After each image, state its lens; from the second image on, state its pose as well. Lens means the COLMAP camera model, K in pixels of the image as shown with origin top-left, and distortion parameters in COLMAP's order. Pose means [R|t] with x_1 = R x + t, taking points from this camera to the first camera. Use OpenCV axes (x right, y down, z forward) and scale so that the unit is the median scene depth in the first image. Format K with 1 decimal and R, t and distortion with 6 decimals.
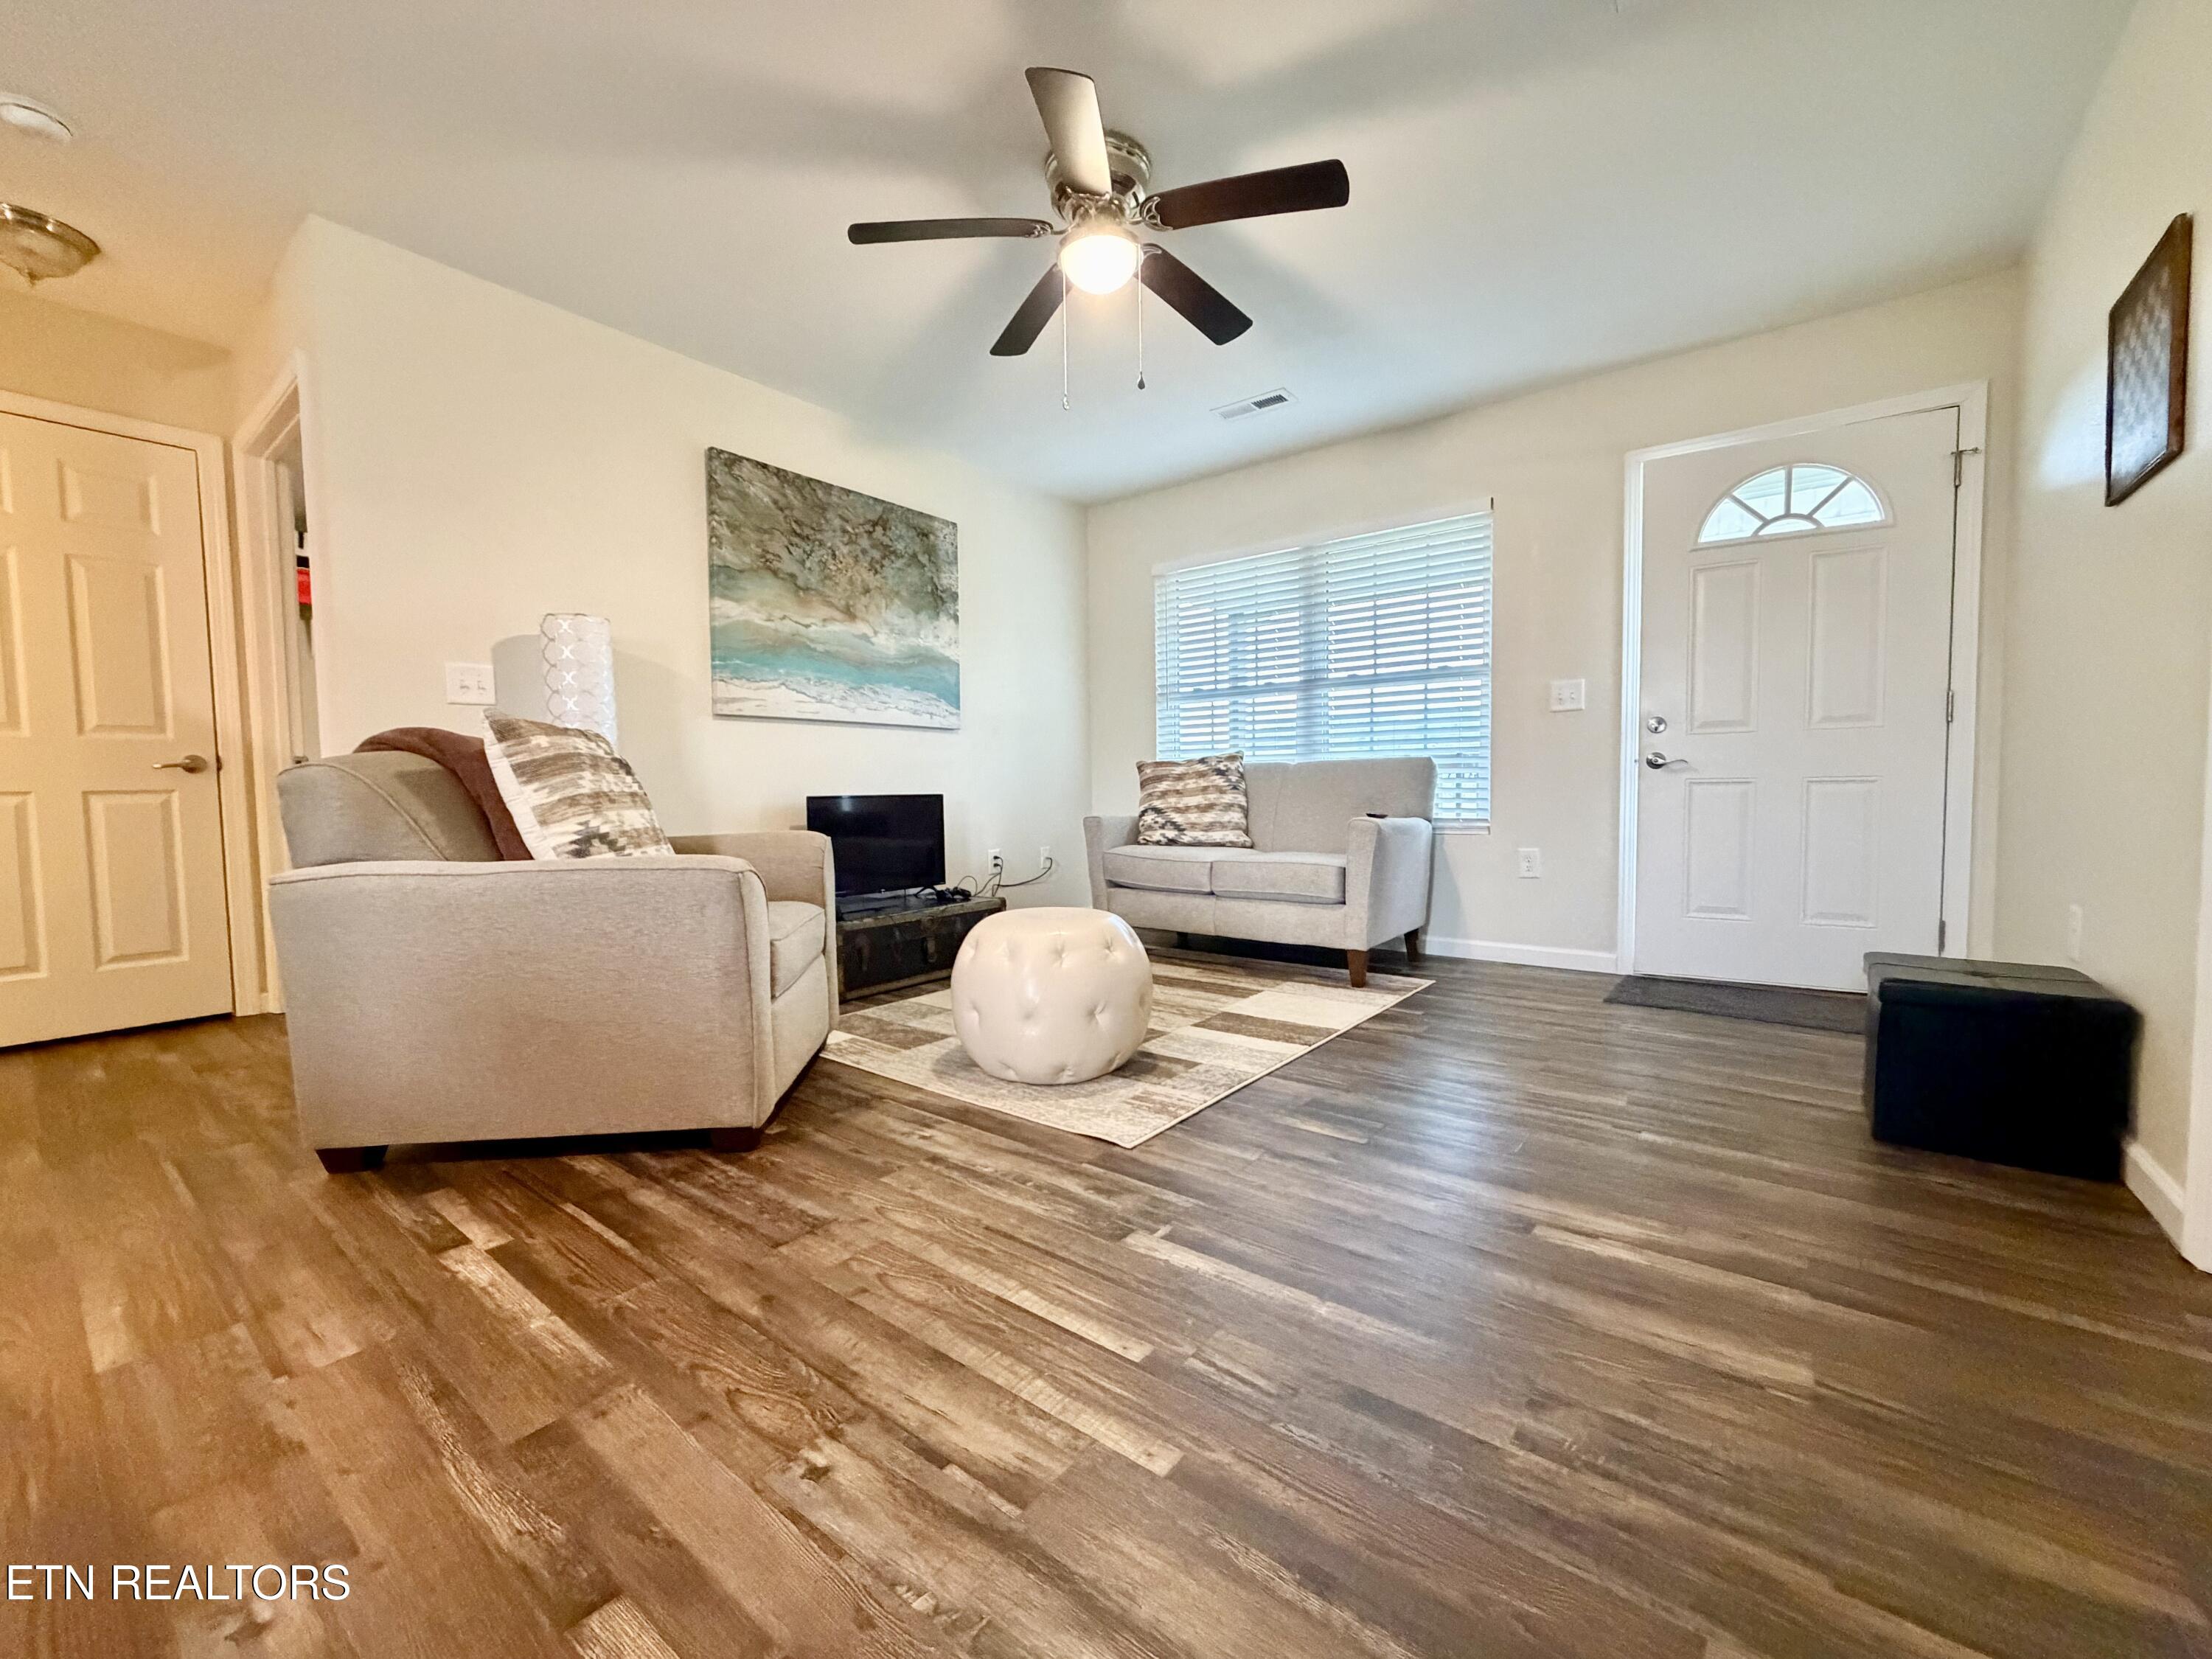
lens RADIAL K [[884.7, 0, 1099.2], [0, 884.7, 830.0], [0, 0, 1]] dist [-0.006638, 0.000280]
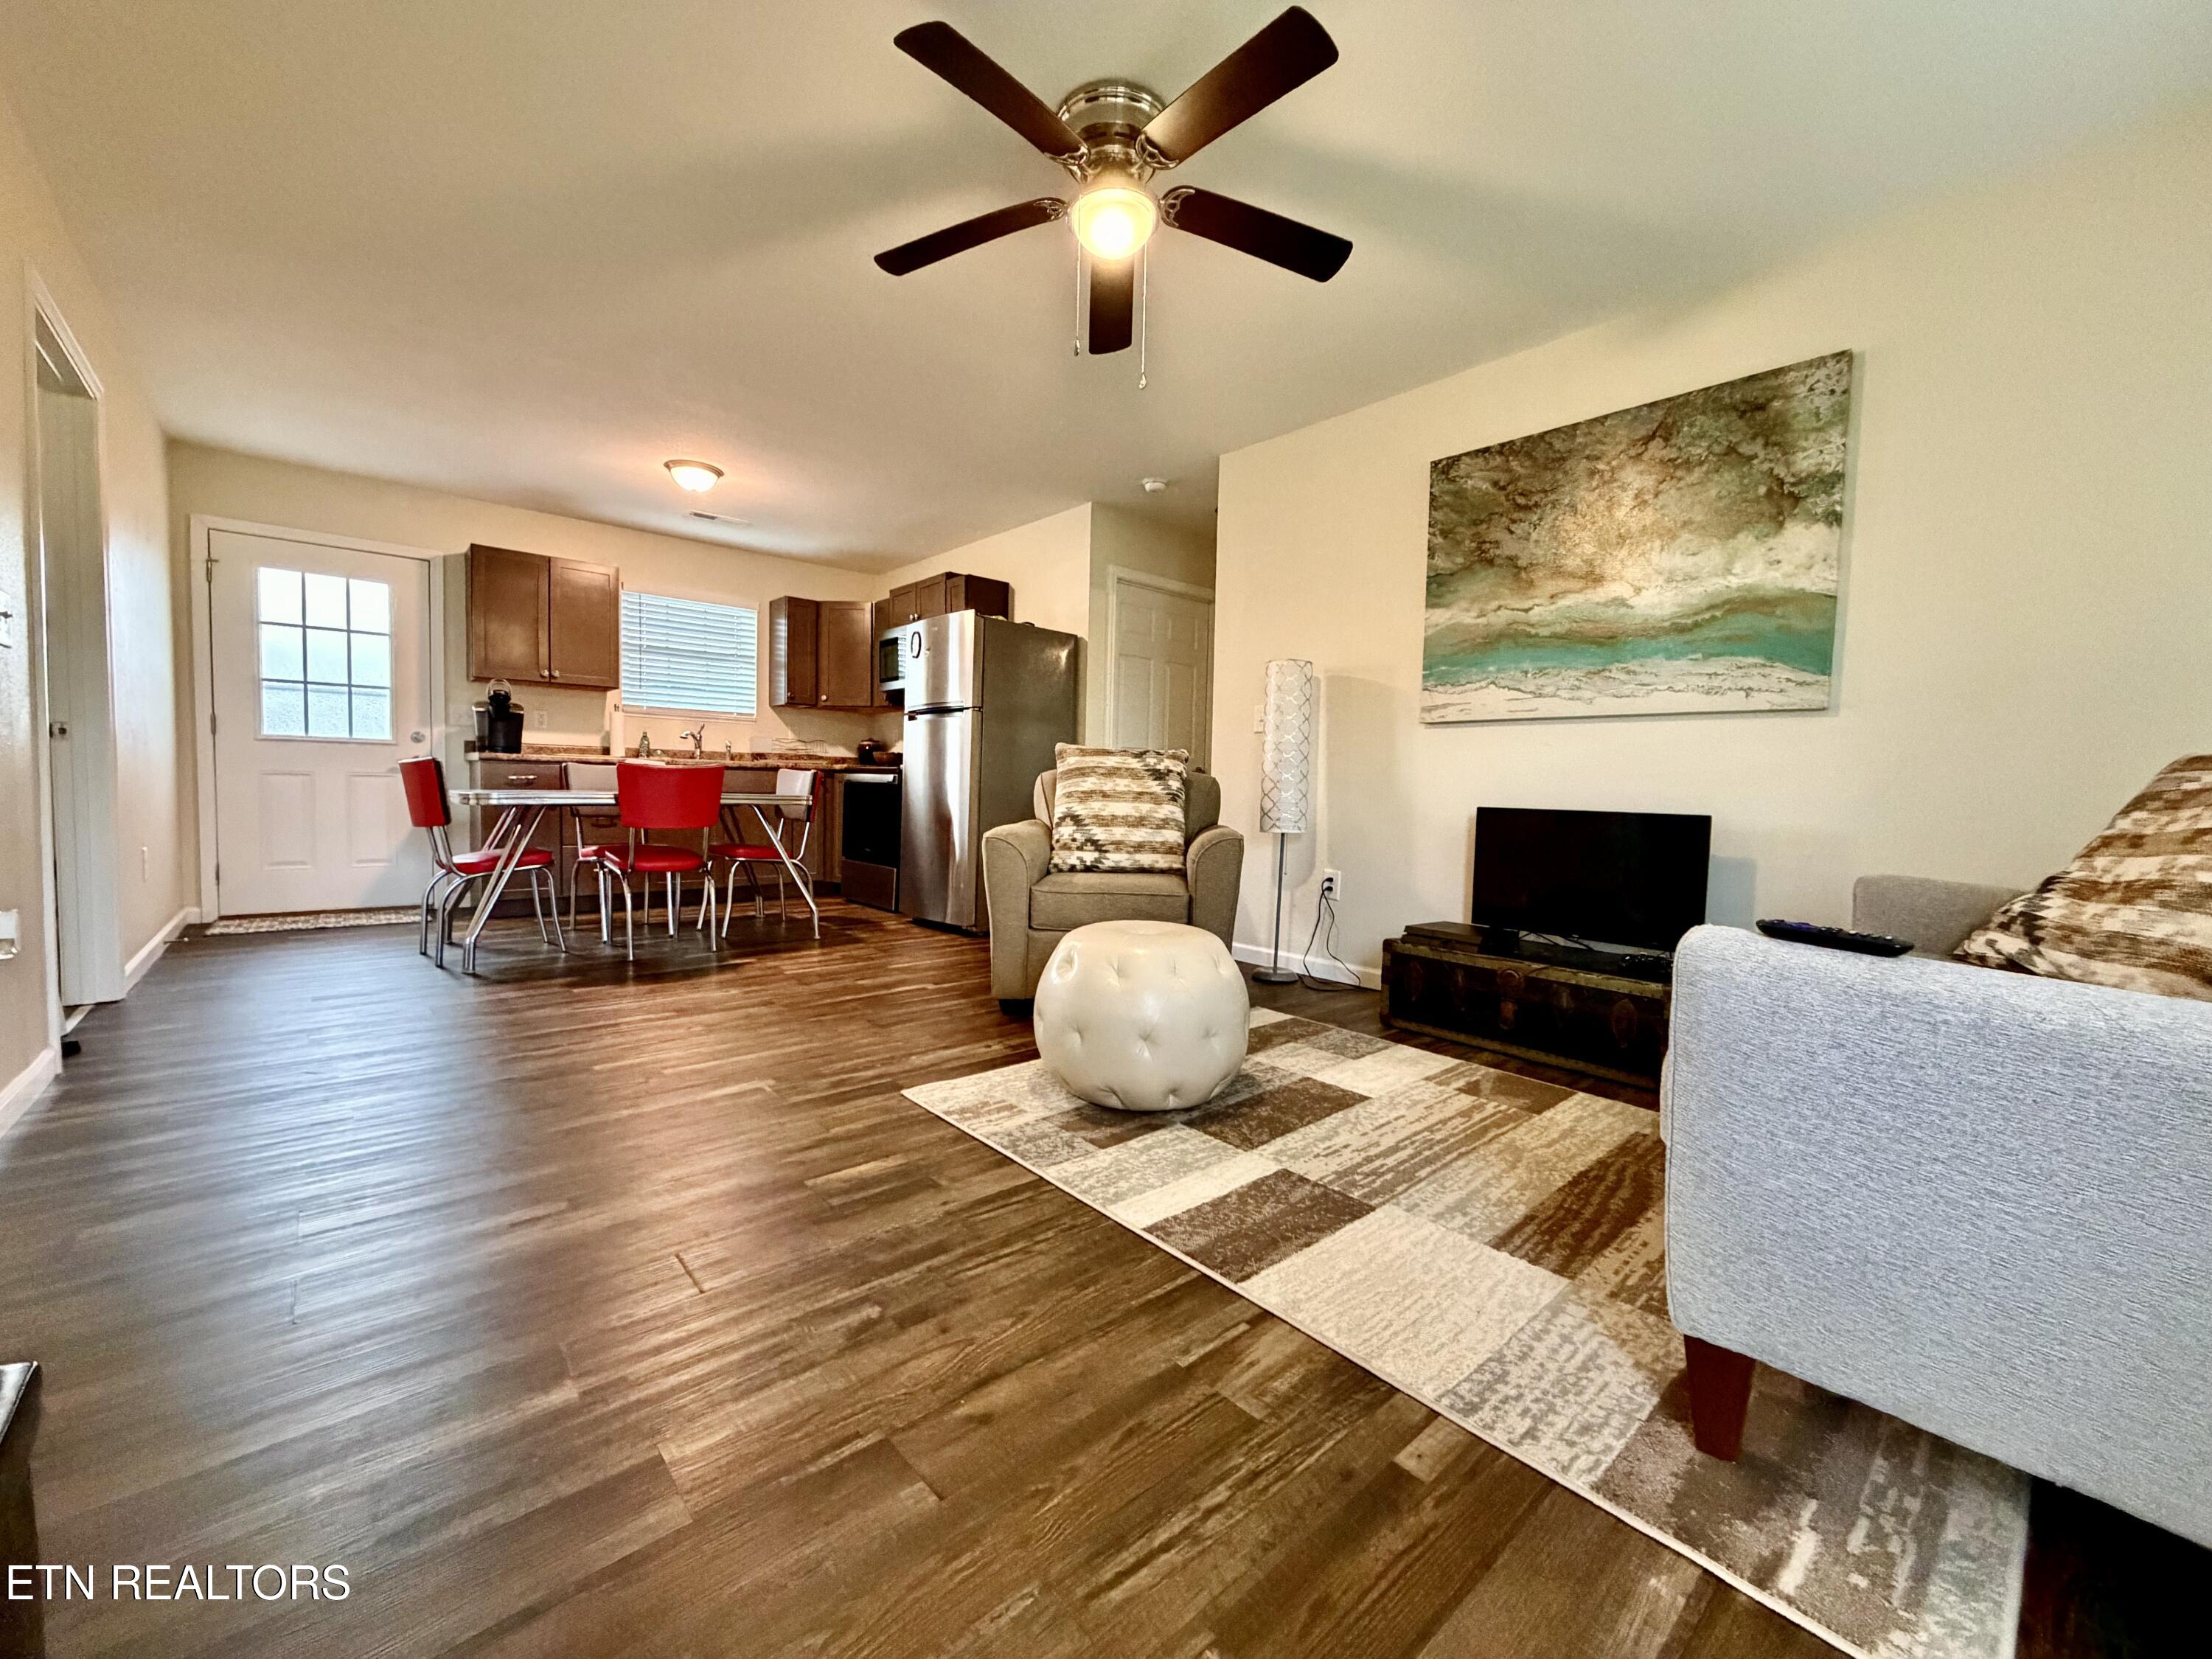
lens RADIAL K [[884.7, 0, 1105.7], [0, 884.7, 828.1], [0, 0, 1]] dist [-0.006638, 0.000280]
pose [[-0.189526, 0.050292, -0.980587, 0.650722], [-0.073288, 0.995177, 0.065205, -0.050663], [0.979137, 0.084224, -0.184926, 0.847064]]
